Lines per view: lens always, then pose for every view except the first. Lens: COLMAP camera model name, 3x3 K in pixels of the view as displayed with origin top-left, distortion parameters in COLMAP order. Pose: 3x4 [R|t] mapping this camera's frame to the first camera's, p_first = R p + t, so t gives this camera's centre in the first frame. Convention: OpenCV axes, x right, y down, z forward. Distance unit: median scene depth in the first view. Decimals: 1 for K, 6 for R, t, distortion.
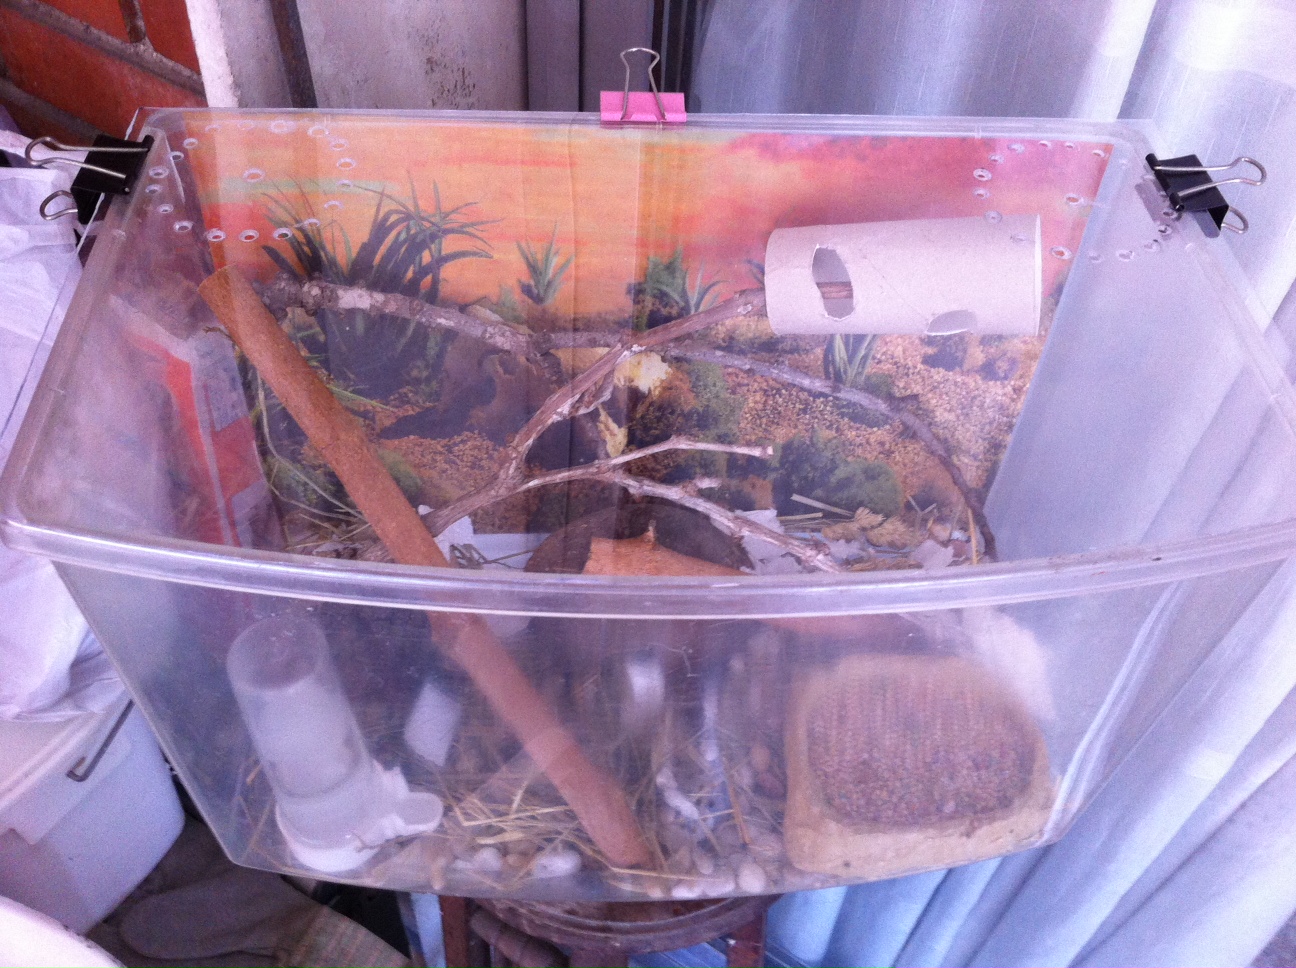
lens RADIAL K [[1204.0, 0, 645.6], [0, 1204.0, 483.6], [0, 0, 1]] dist [0.073096, 0.000000]
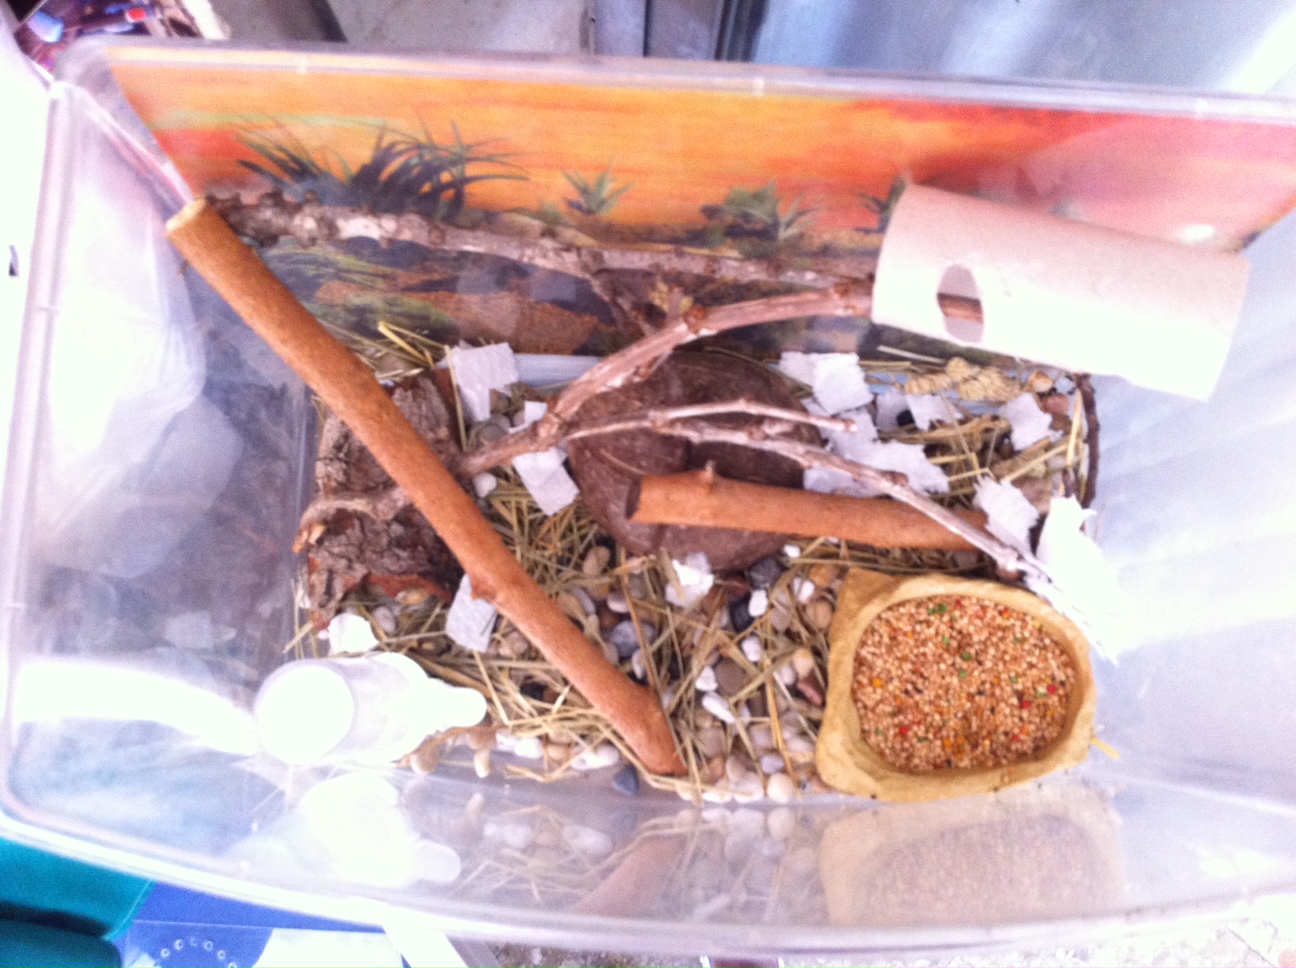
lens RADIAL K [[1204.0, 0, 649.5], [0, 1204.0, 484.1], [0, 0, 1]] dist [0.073096, 0.000000]
pose [[0.997102, 0.071274, -0.026594, -0.015641], [-0.046270, 0.845685, 0.531673, -0.435728], [0.060385, -0.528902, 0.846532, 0.239680]]
